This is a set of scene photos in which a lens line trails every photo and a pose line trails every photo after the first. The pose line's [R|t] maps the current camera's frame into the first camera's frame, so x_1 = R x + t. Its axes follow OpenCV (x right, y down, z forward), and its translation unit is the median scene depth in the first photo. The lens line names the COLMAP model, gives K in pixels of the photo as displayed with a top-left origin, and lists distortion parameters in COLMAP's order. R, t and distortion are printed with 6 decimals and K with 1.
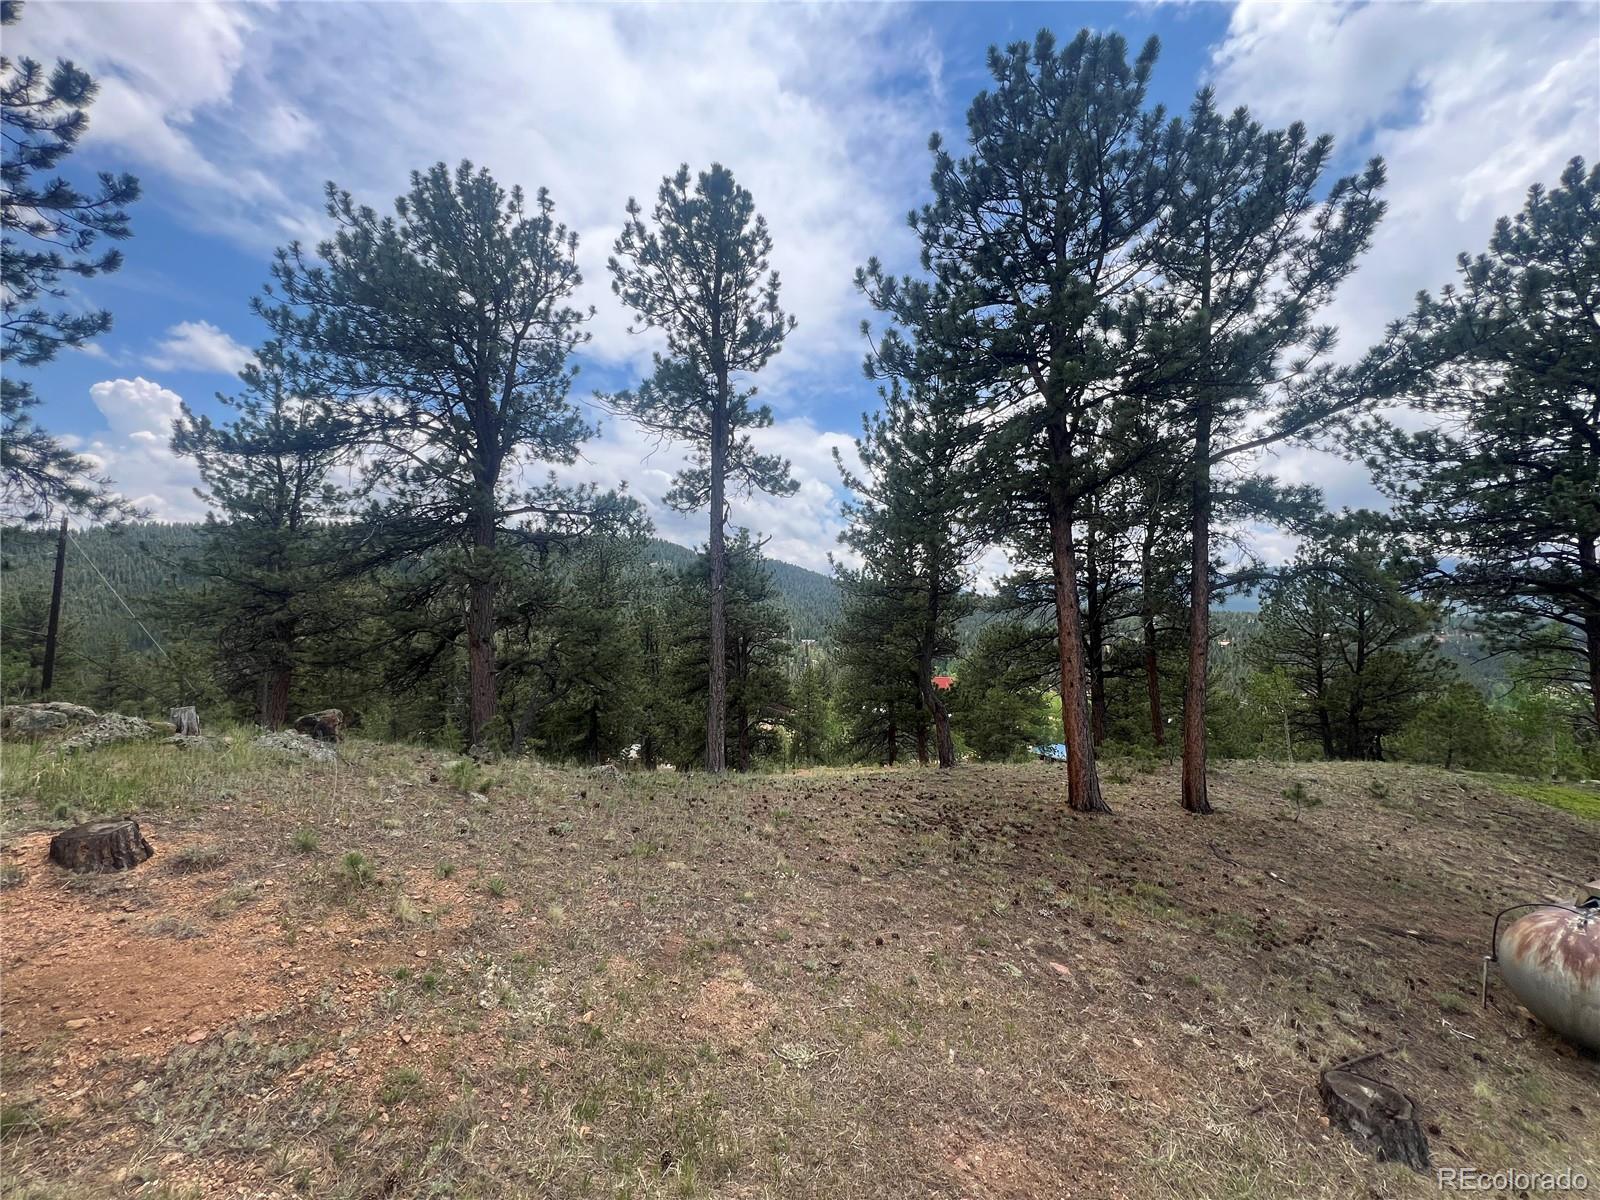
lens RADIAL K [[638.2, 0, 794.2], [0, 638.2, 603.5], [0, 0, 1]] dist [0.002057, -0.000386]
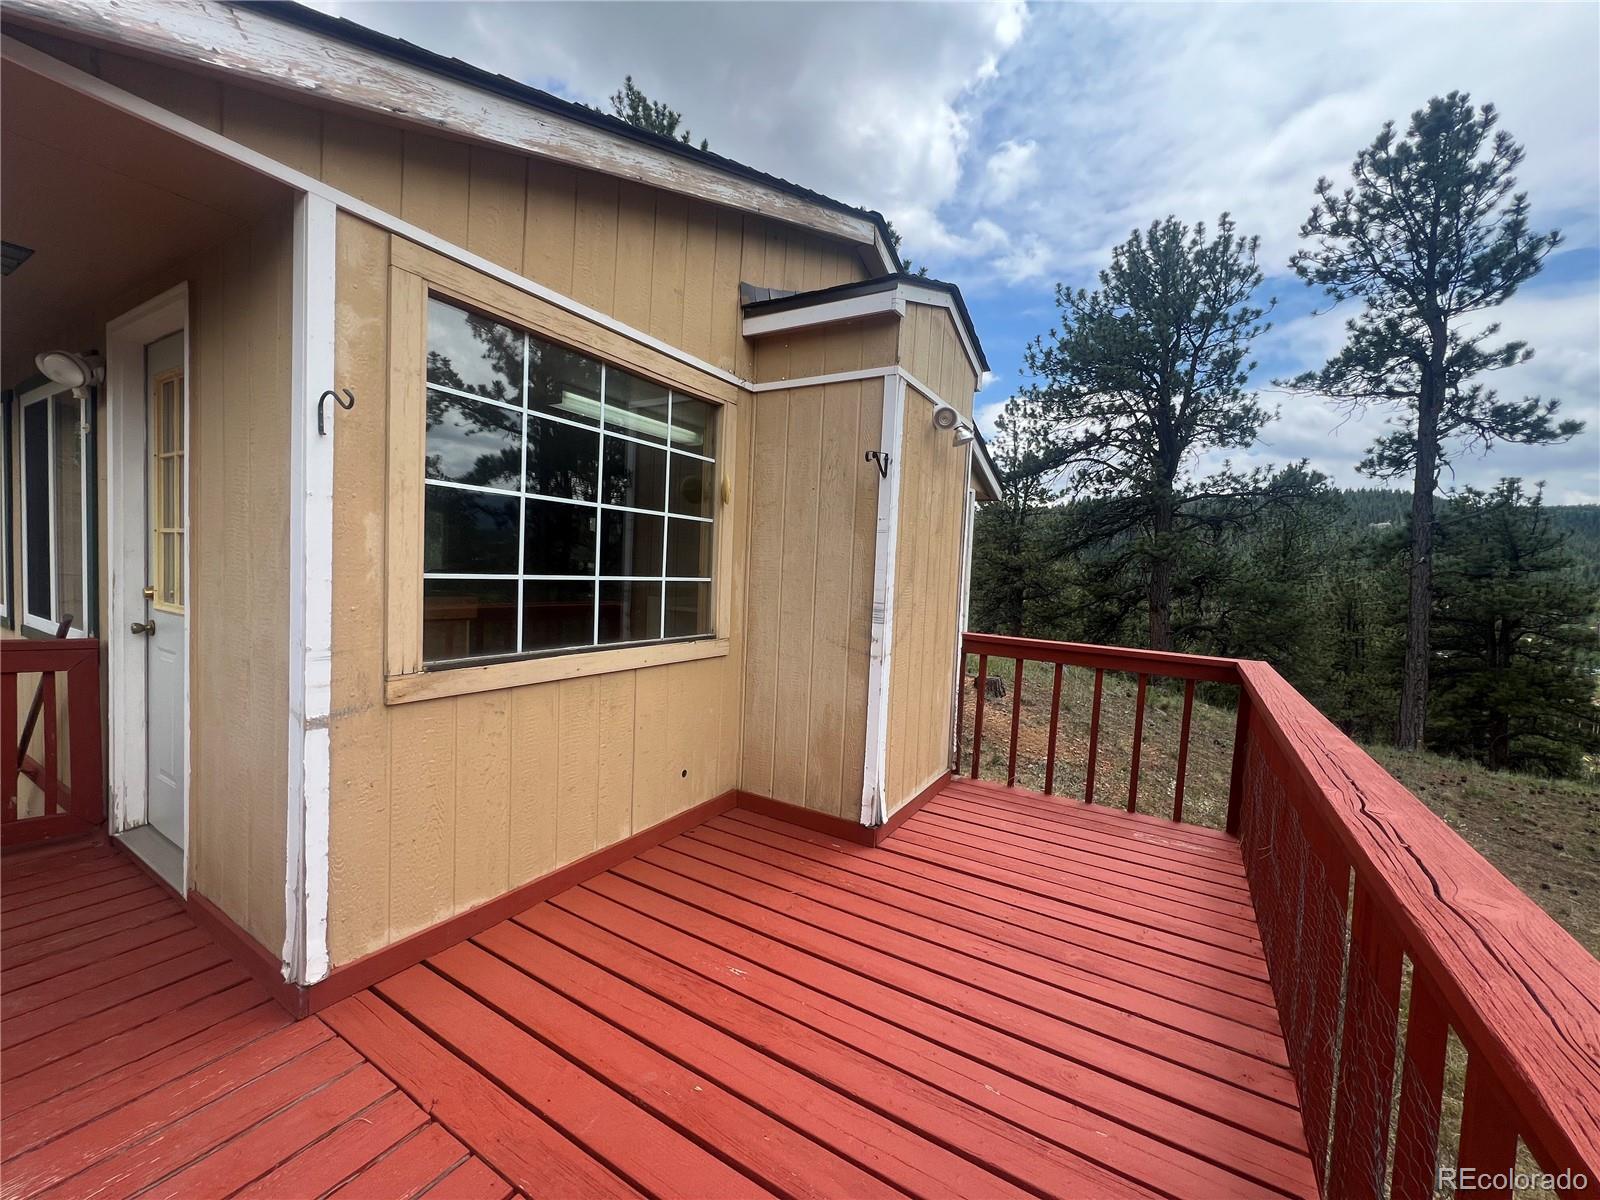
lens RADIAL K [[638.2, 0, 802.4], [0, 638.2, 599.8], [0, 0, 1]] dist [0.002057, -0.000386]
pose [[0.579883, 0.029957, -0.814149, 0.113901], [0.000471, 0.999311, 0.037105, -0.001739], [0.814700, -0.021900, 0.579469, -0.275023]]
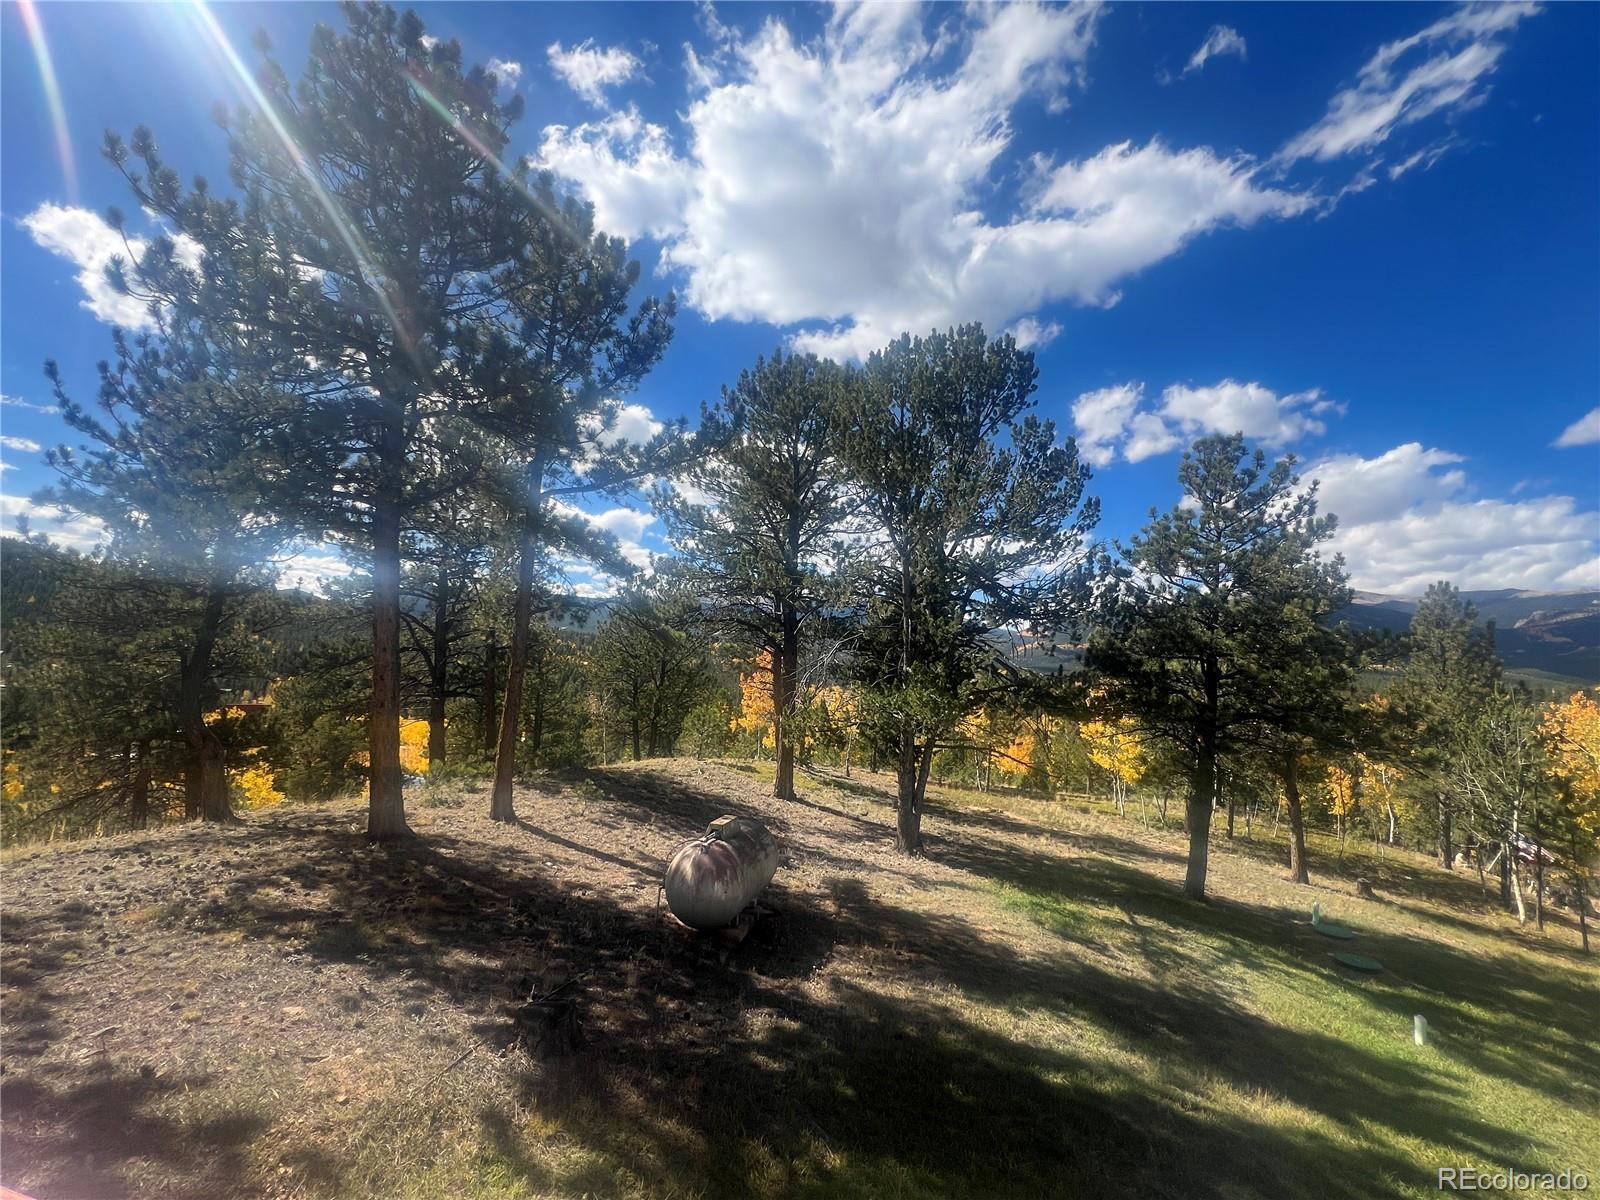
lens RADIAL K [[683.1, 0, 804.6], [0, 683.1, 603.2], [0, 0, 1]] dist [-0.004853, 0.001208]
pose [[0.628075, 0.079163, 0.774116, 0.029133], [-0.062056, 0.996739, -0.051581, -0.004509], [-0.775675, -0.015642, 0.630939, -0.073084]]
